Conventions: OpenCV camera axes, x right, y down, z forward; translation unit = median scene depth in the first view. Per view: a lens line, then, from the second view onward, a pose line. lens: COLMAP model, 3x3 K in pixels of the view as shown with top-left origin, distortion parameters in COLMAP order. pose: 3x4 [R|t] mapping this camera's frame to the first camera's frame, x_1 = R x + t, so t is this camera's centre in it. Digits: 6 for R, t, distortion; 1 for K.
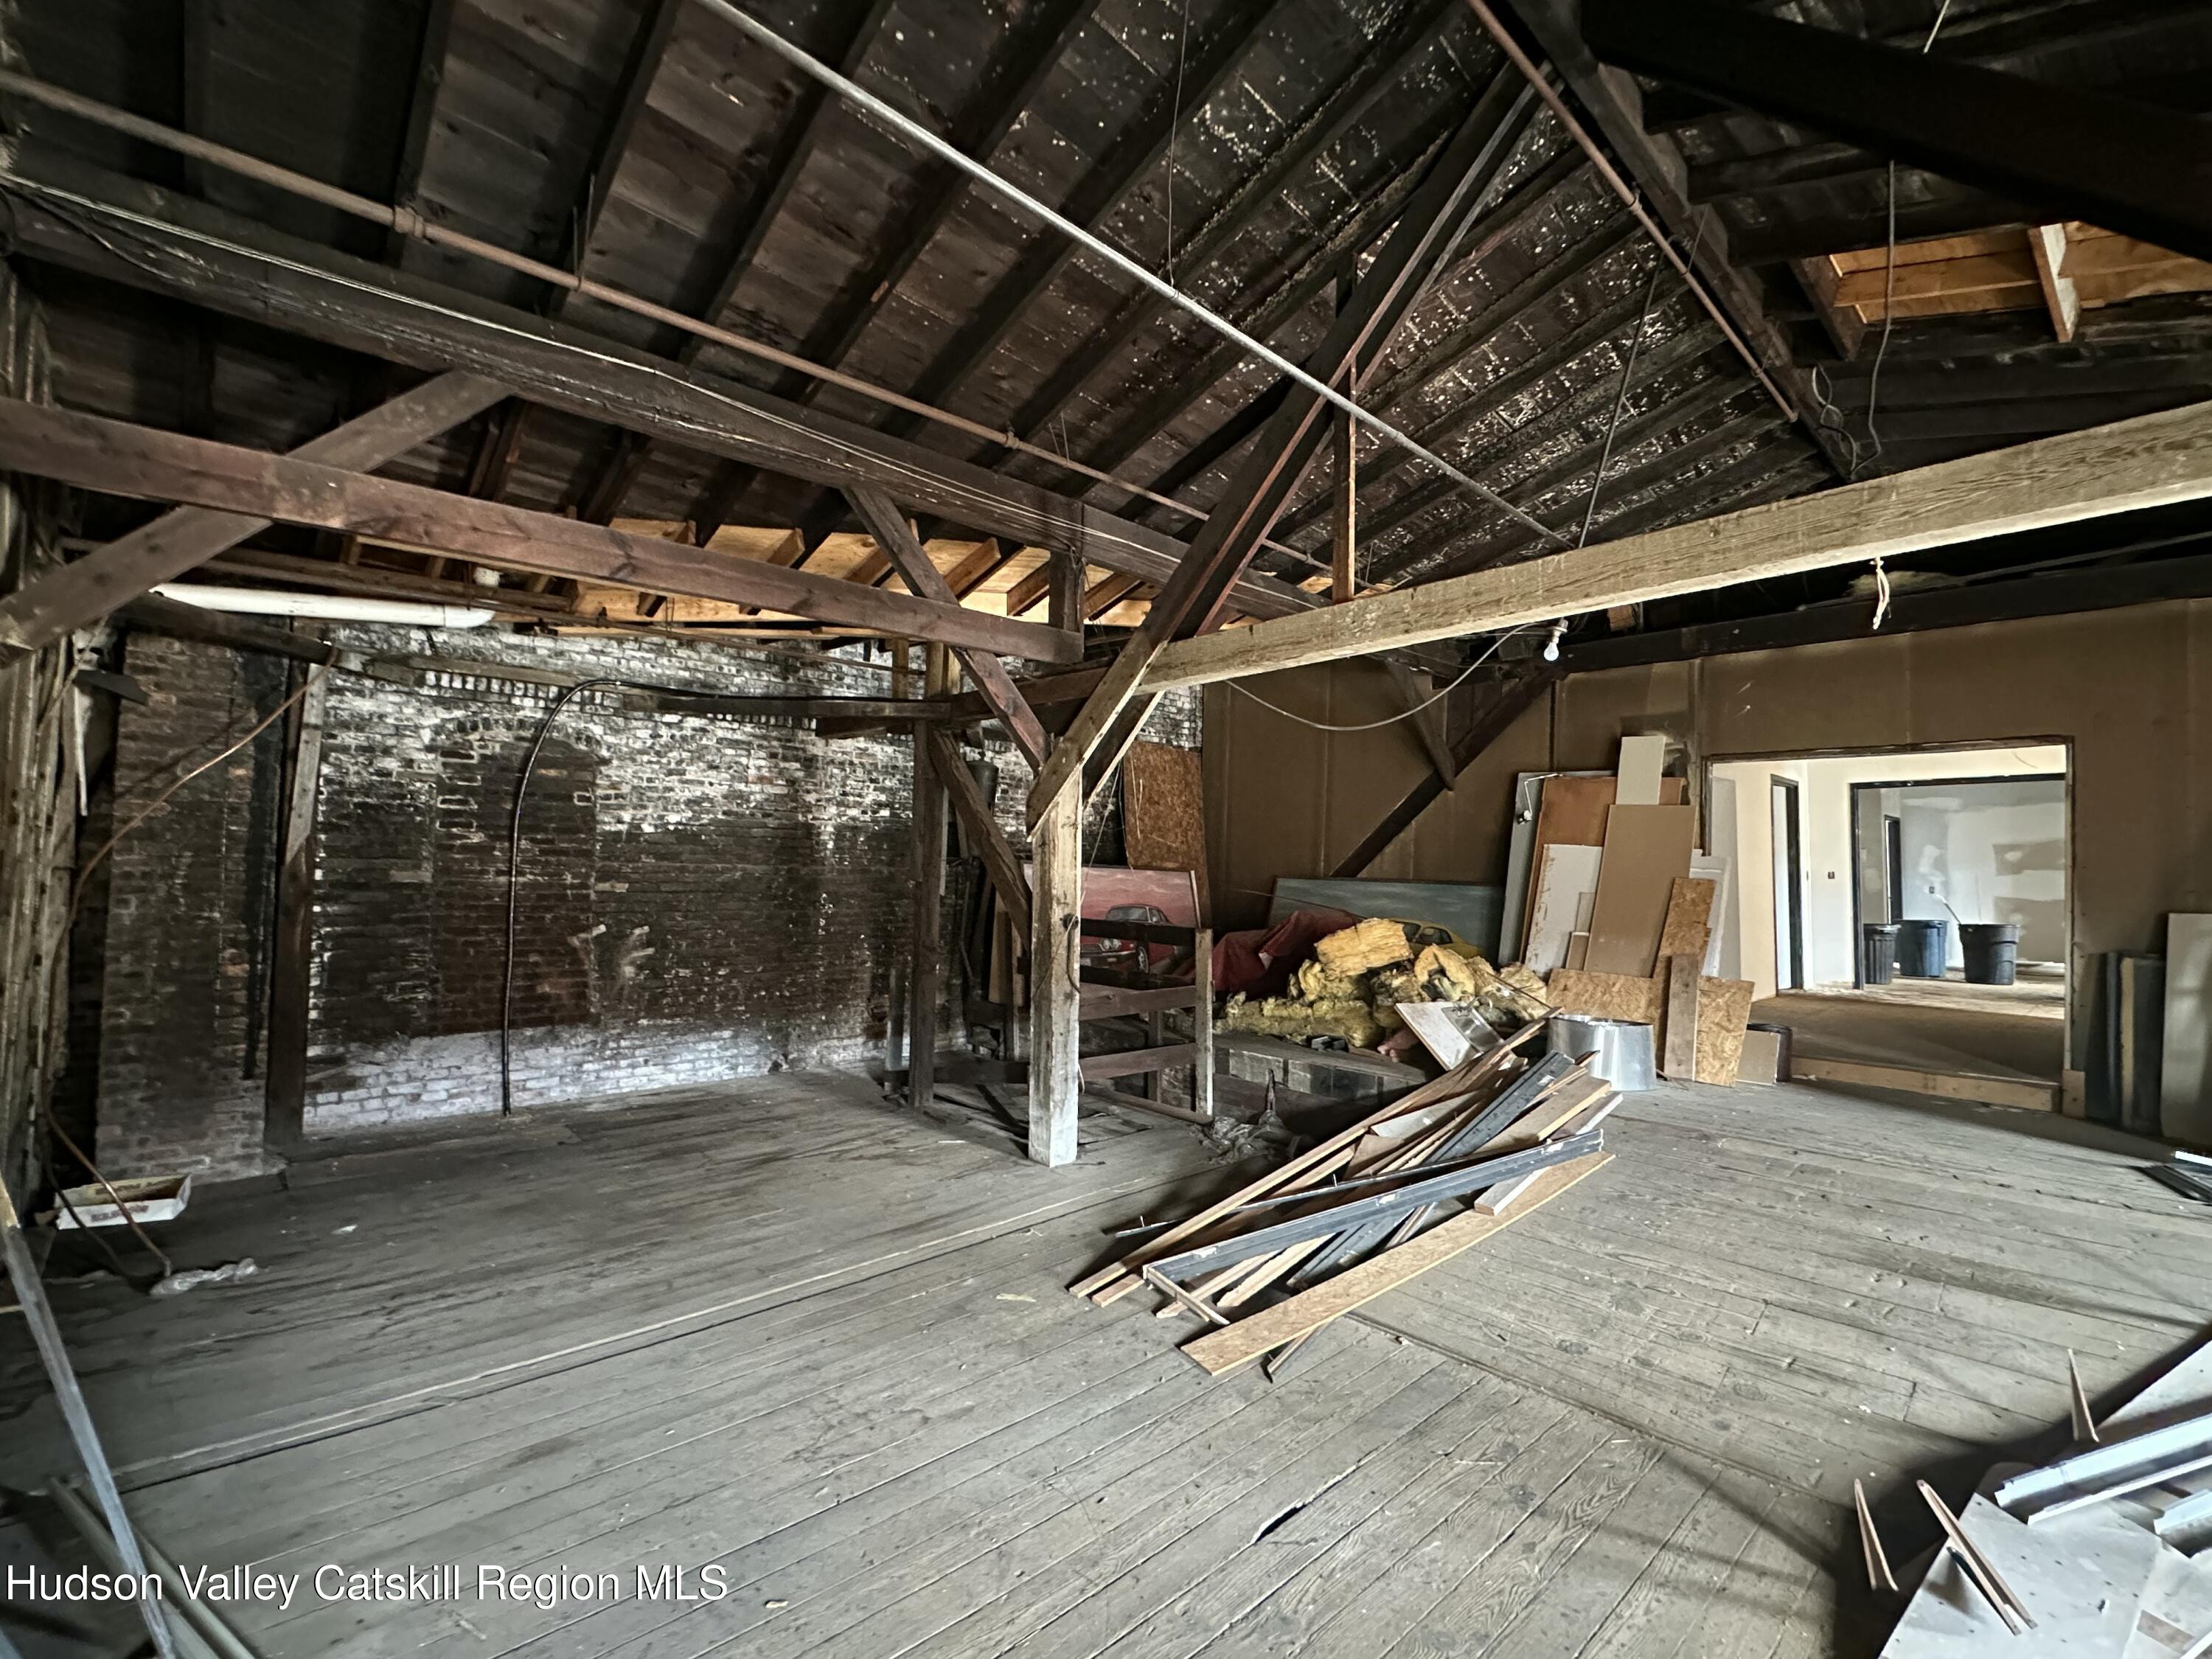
lens RADIAL K [[986.1, 0, 1106.0], [0, 986.1, 829.5], [0, 0, 1]] dist [-0.000412, -0.000081]
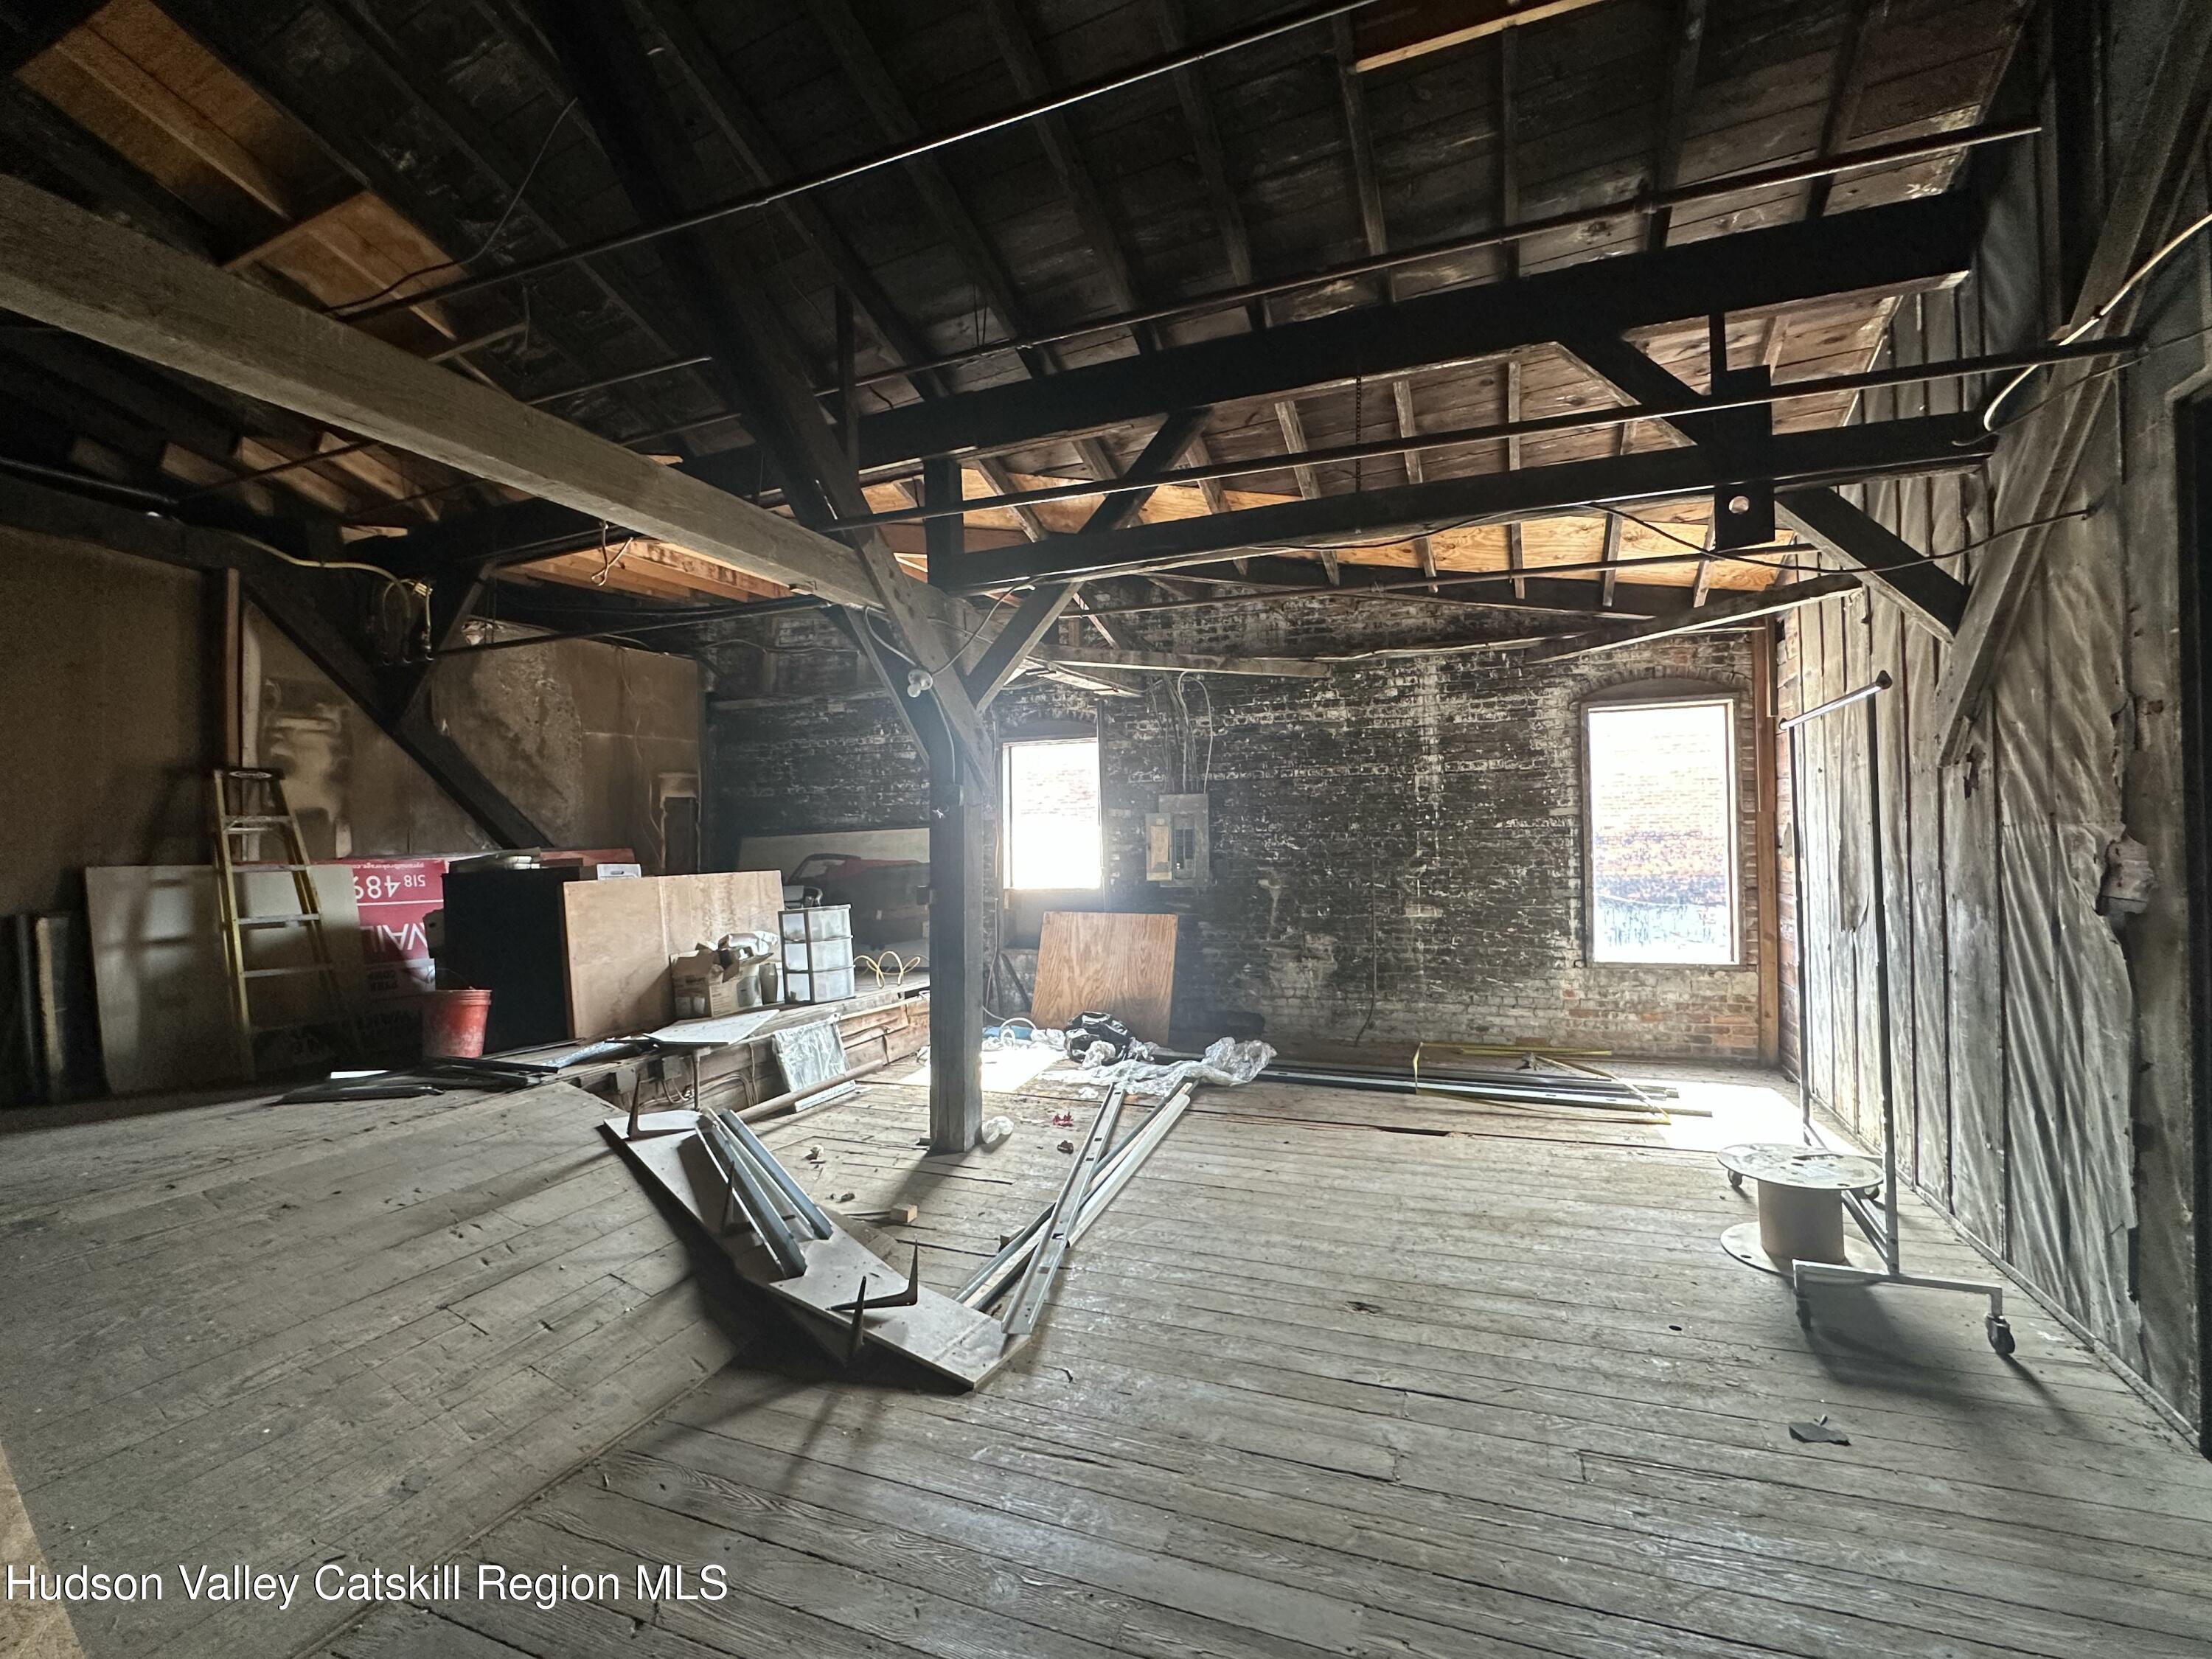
lens RADIAL K [[986.1, 0, 1106.0], [0, 986.1, 829.5], [0, 0, 1]] dist [-0.000412, -0.000081]
pose [[-0.426947, 0.002220, 0.904274, -0.377667], [-0.036048, 0.999160, -0.019473, 0.050728], [-0.903558, -0.040911, -0.426508, 0.861083]]
